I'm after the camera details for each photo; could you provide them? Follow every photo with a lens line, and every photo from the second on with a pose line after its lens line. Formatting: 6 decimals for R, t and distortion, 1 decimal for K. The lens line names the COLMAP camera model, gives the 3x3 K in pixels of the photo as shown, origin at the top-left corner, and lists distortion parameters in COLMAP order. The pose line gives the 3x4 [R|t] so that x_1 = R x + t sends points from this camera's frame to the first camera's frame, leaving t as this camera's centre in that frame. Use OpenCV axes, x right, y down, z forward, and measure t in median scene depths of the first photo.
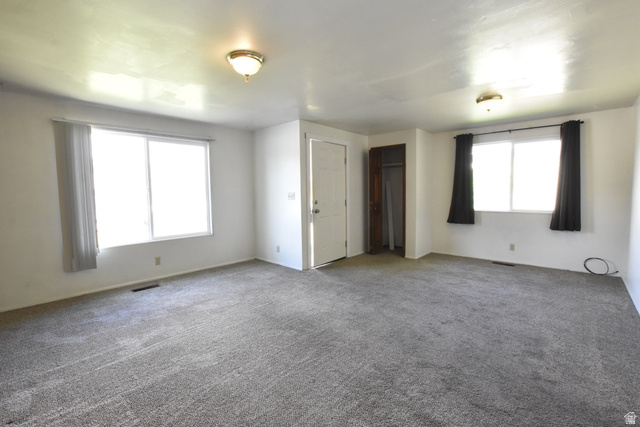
lens RADIAL K [[284.0, 0, 318.9], [0, 284.0, 212.2], [0, 0, 1]] dist [-0.033508, 0.005683]
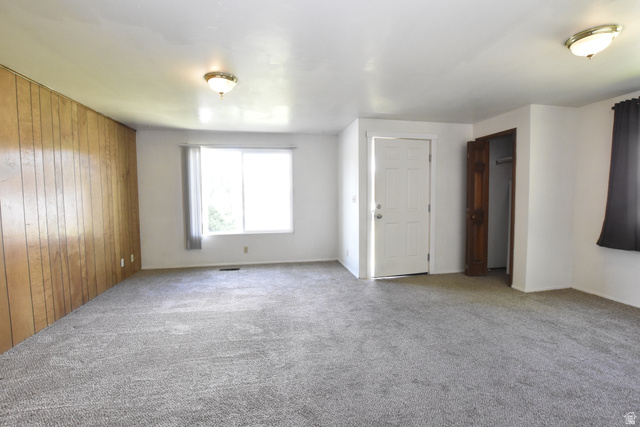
lens RADIAL K [[284.0, 0, 318.9], [0, 284.0, 212.2], [0, 0, 1]] dist [-0.033508, 0.005683]
pose [[0.805296, 0.041597, -0.591413, 0.414219], [-0.045526, 0.998929, 0.008269, -0.017015], [0.591123, 0.020266, 0.806327, 0.177369]]
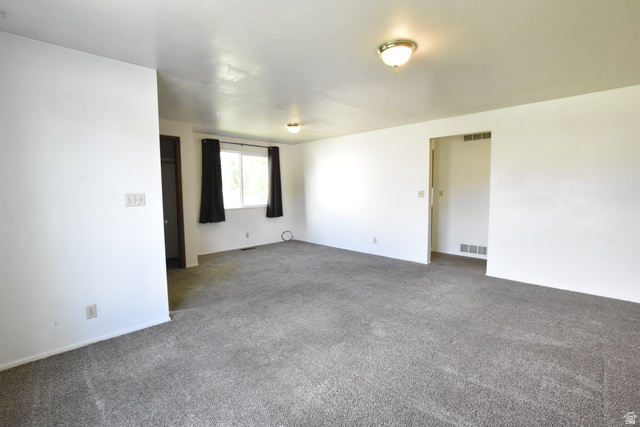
lens RADIAL K [[284.0, 0, 318.9], [0, 284.0, 212.2], [0, 0, 1]] dist [-0.033508, 0.005683]
pose [[0.044088, -0.067129, 0.996770, -0.688648], [0.075370, 0.995120, 0.063684, -0.044568], [-0.996181, 0.072319, 0.048932, 0.687163]]
